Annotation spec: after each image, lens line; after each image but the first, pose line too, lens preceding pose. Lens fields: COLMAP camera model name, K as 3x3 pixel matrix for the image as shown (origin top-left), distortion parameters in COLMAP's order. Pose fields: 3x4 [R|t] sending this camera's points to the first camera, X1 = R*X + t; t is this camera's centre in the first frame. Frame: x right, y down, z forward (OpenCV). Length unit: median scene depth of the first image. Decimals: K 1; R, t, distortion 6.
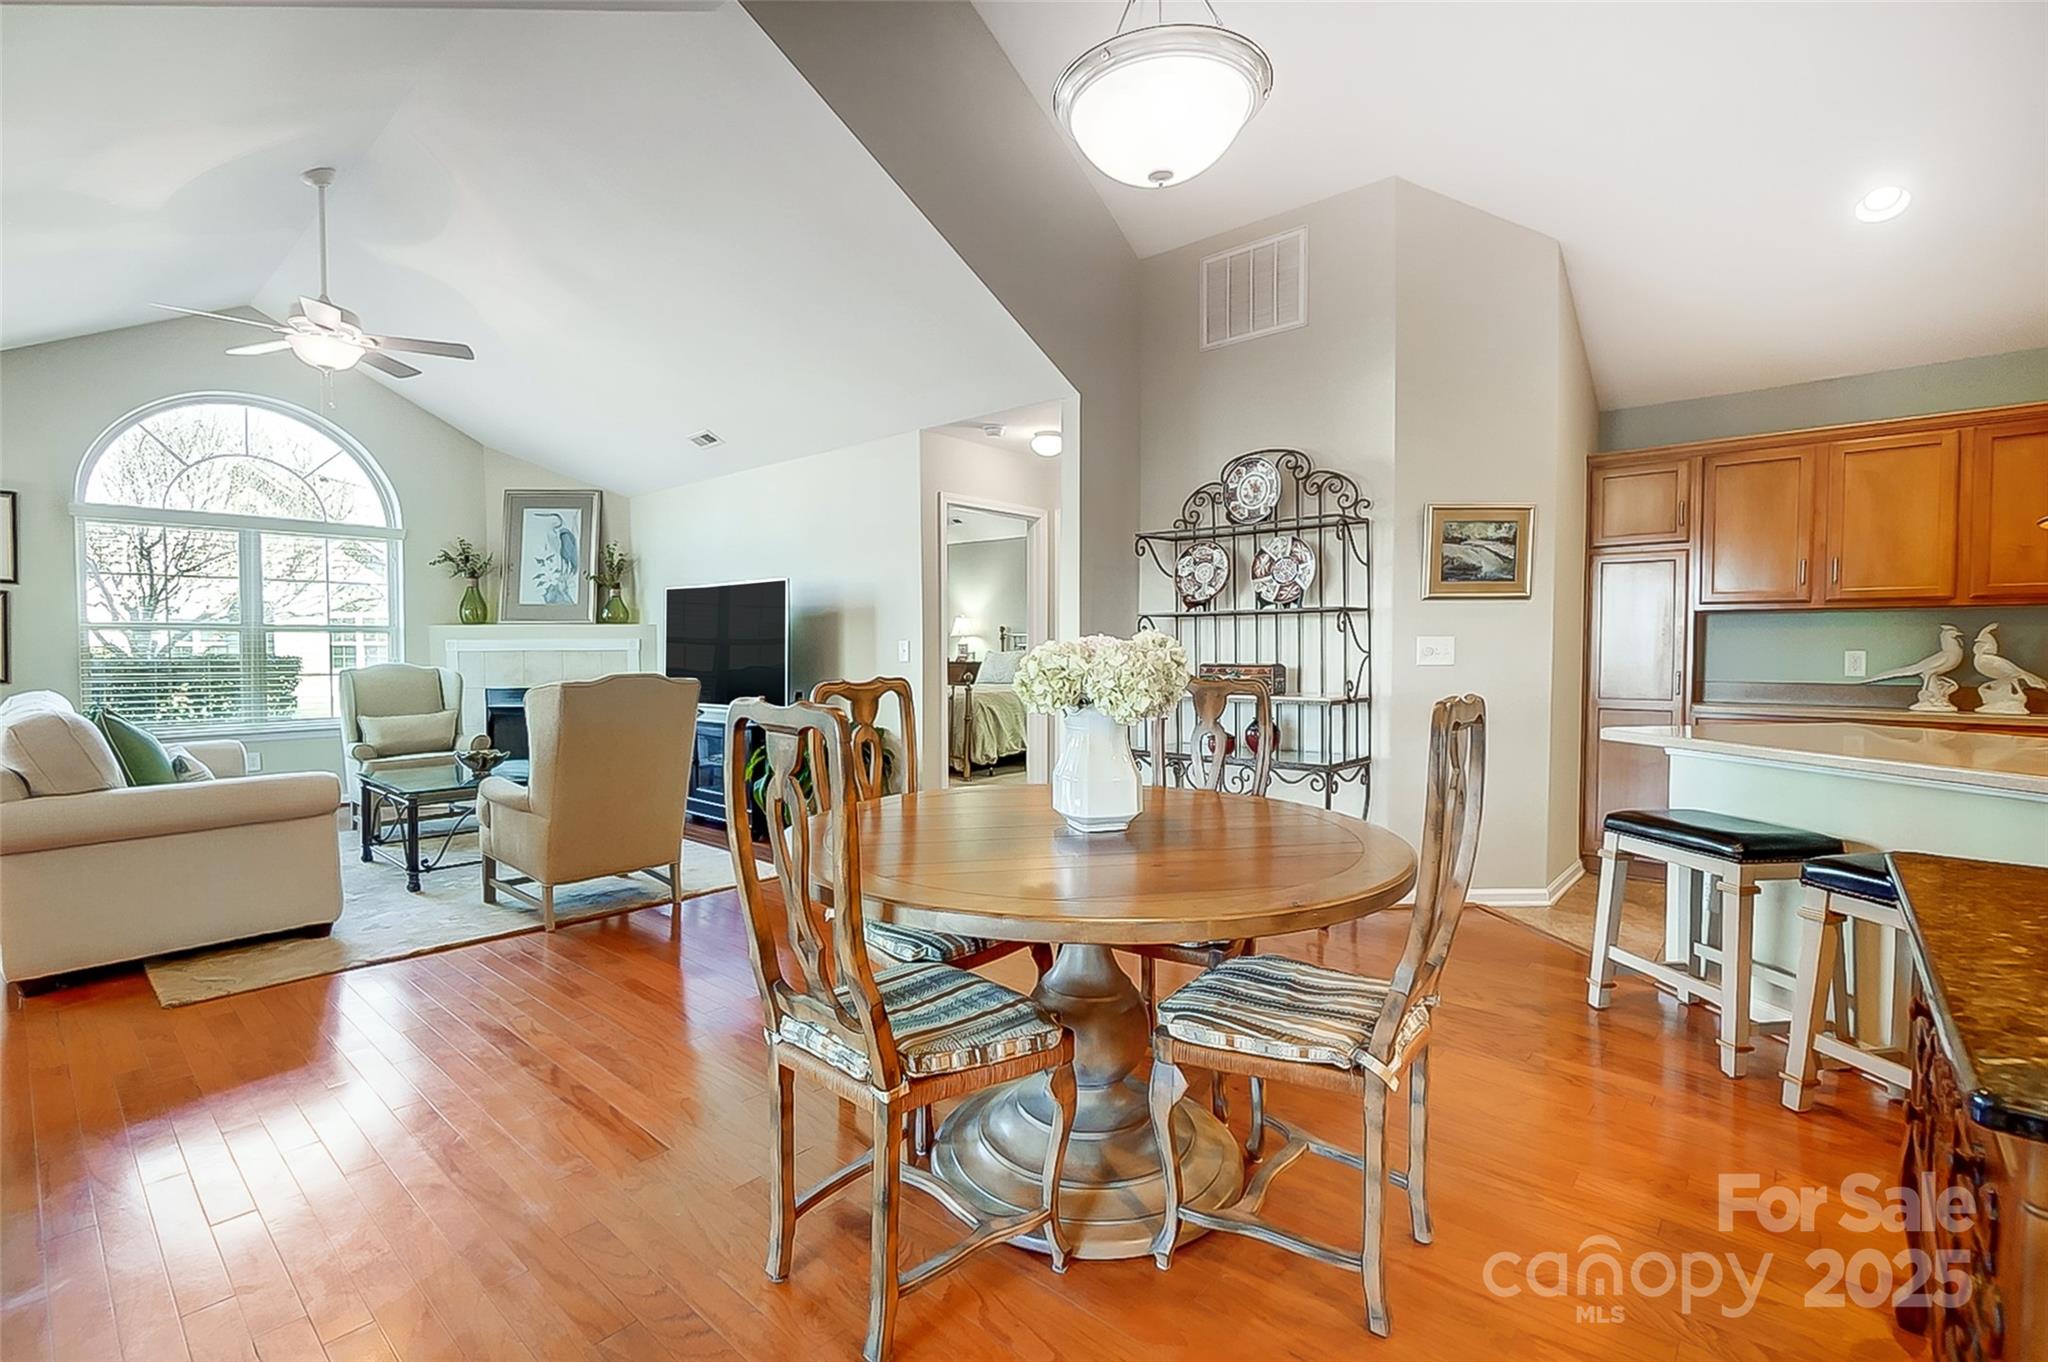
lens RADIAL K [[903.4, 0, 1019.4], [0, 903.4, 677.8], [0, 0, 1]] dist [-0.011855, -0.000130]
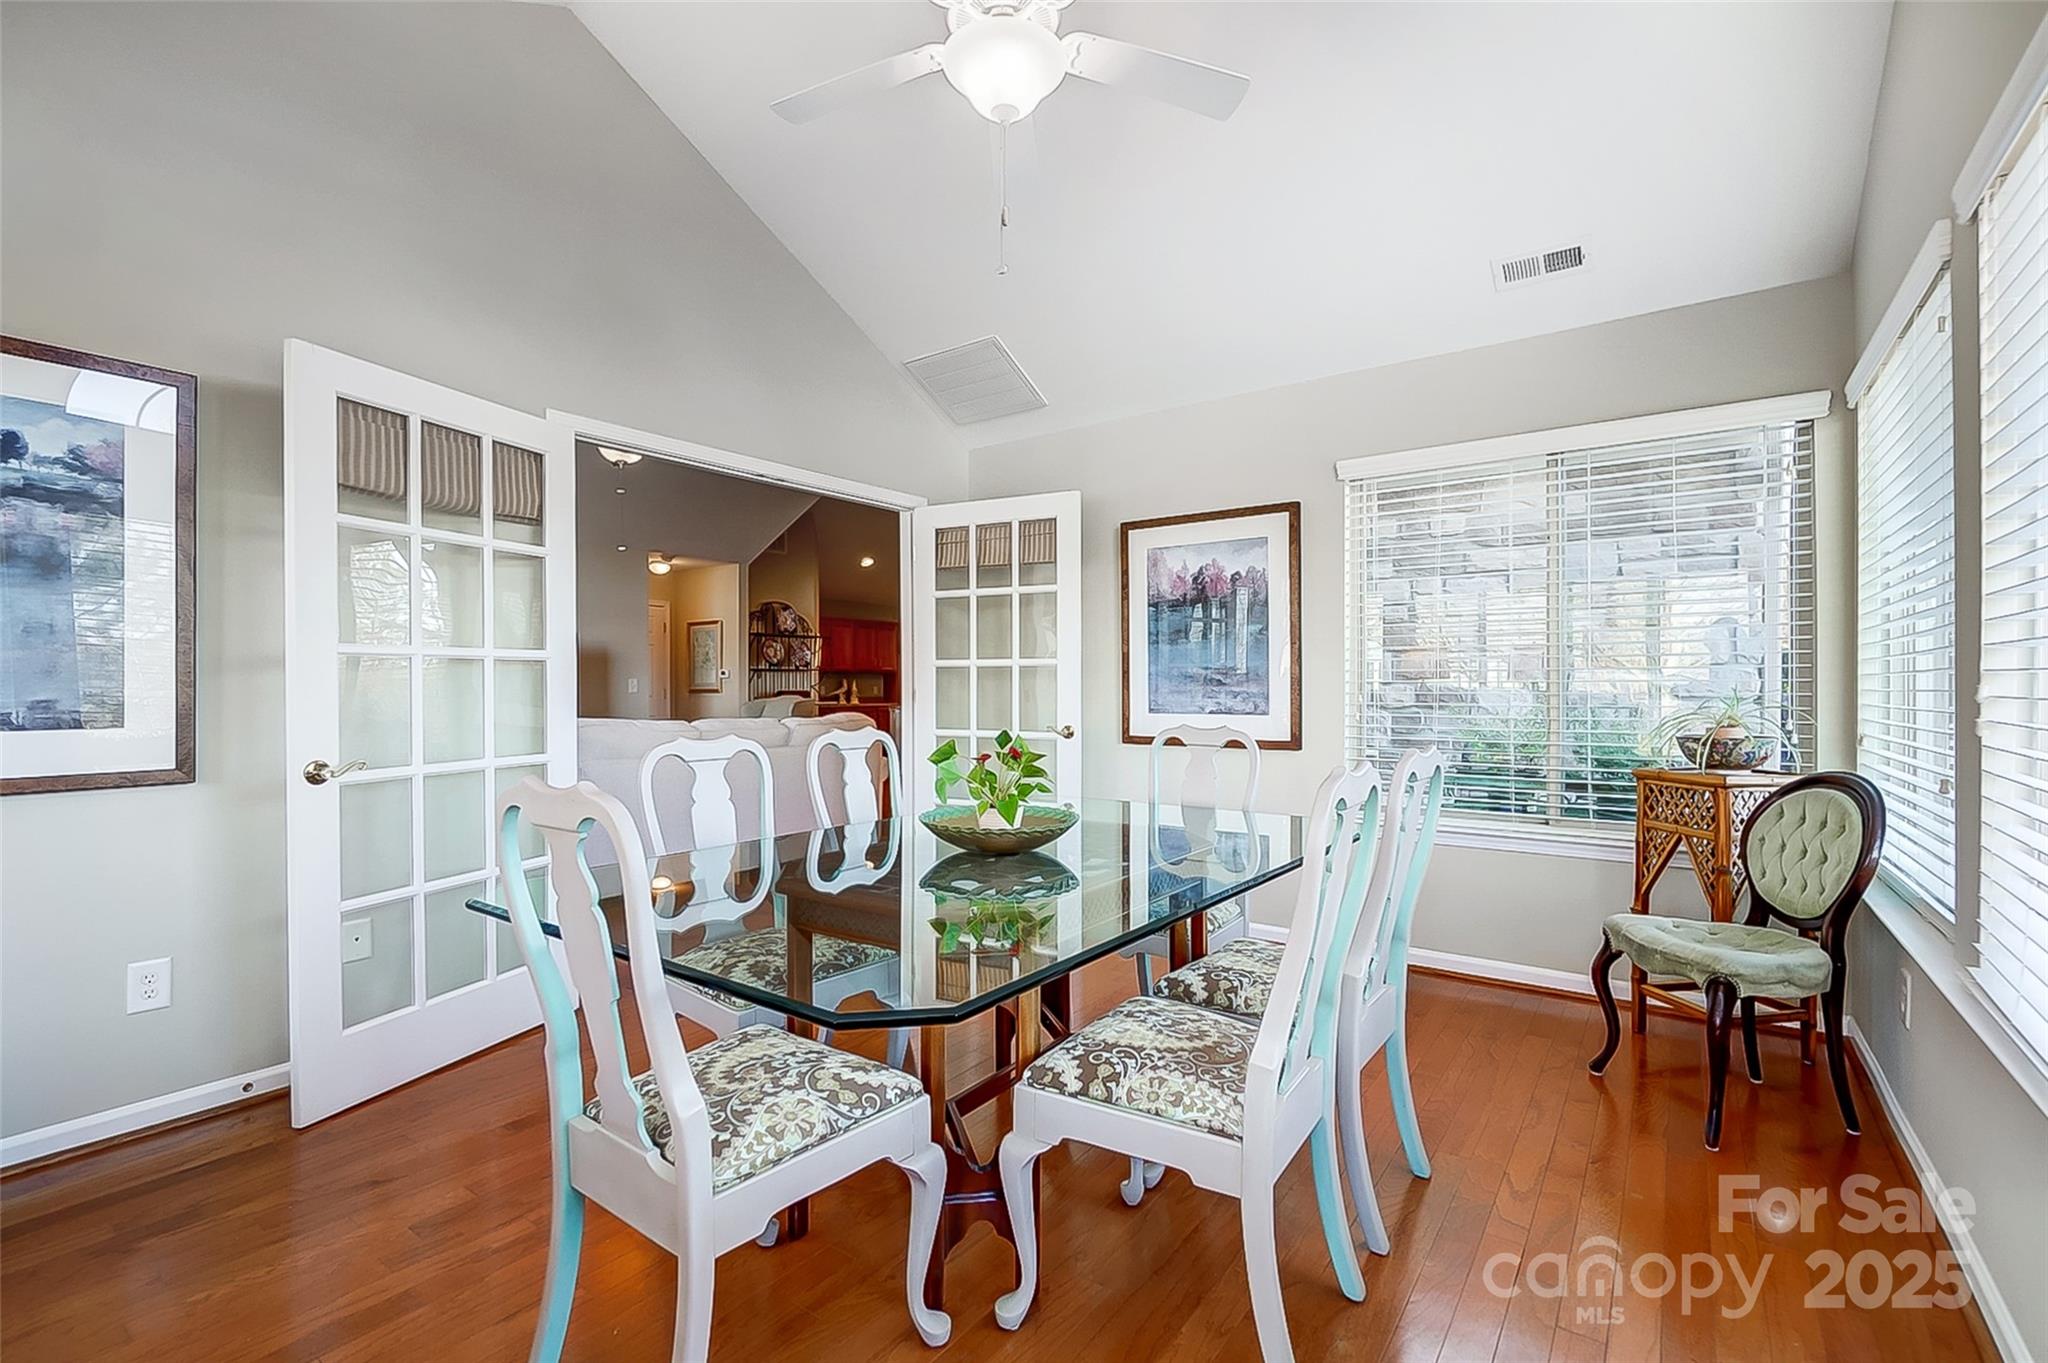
lens RADIAL K [[896.9, 0, 1022.1], [0, 896.9, 681.5], [0, 0, 1]] dist [-0.004400, -0.001566]
pose [[-0.099312, 0.007804, 0.995026, -2.025509], [0.037512, 0.999288, -0.004093, -0.006611], [-0.994349, 0.036918, -0.099534, 0.560660]]
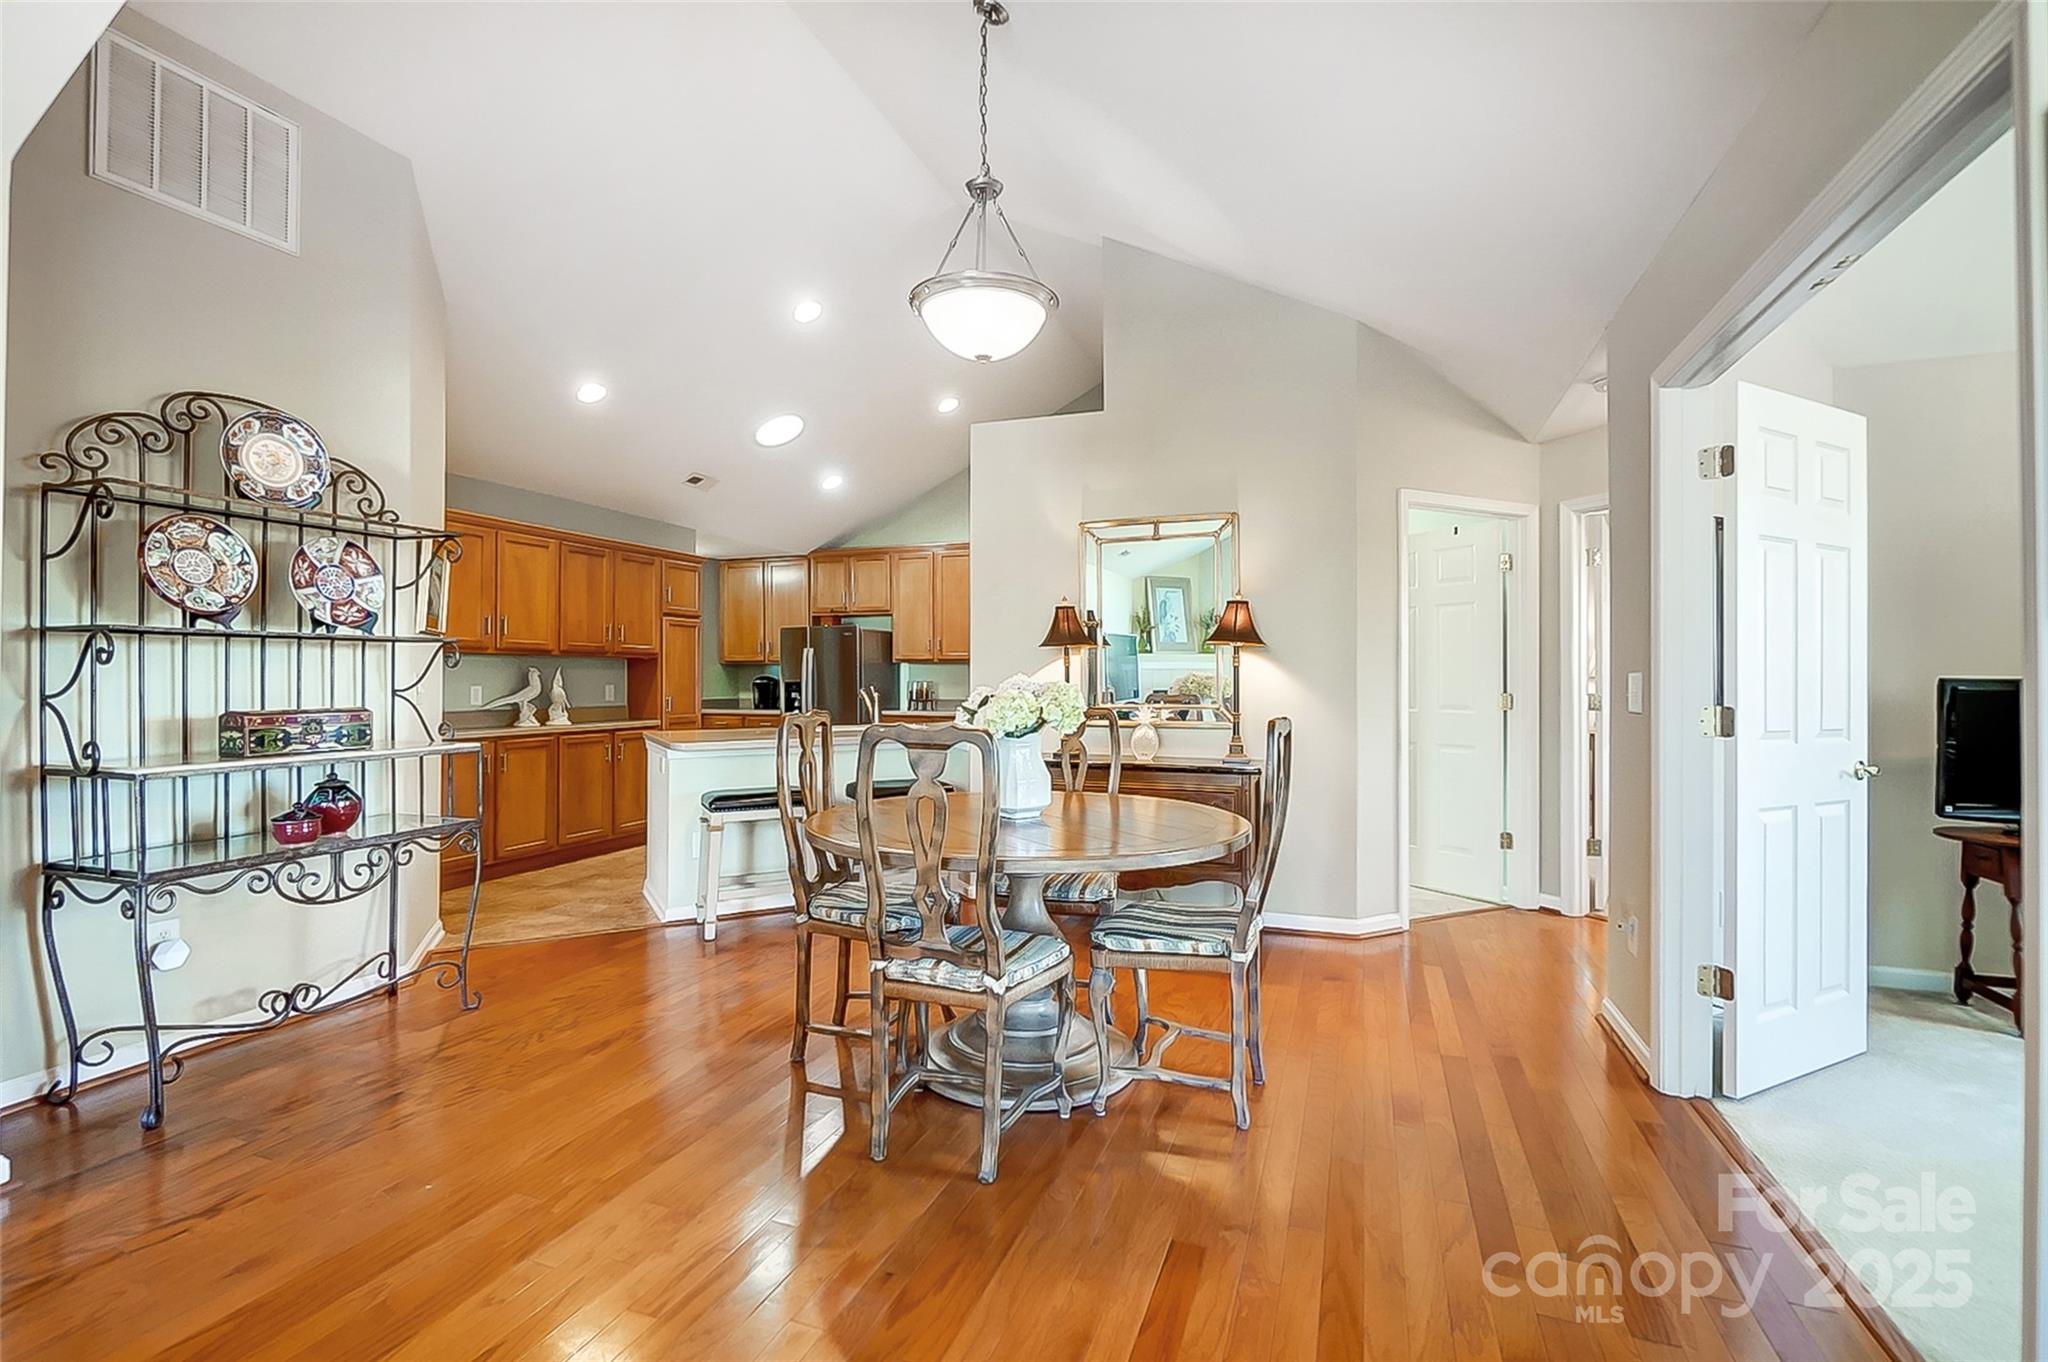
lens RADIAL K [[903.4, 0, 1019.4], [0, 903.4, 677.8], [0, 0, 1]] dist [-0.011855, -0.000130]
pose [[-0.354426, 0.002999, 0.935079, -0.539766], [0.031487, 0.999466, 0.008729, -0.025488], [-0.934554, 0.032536, -0.354331, 0.651108]]
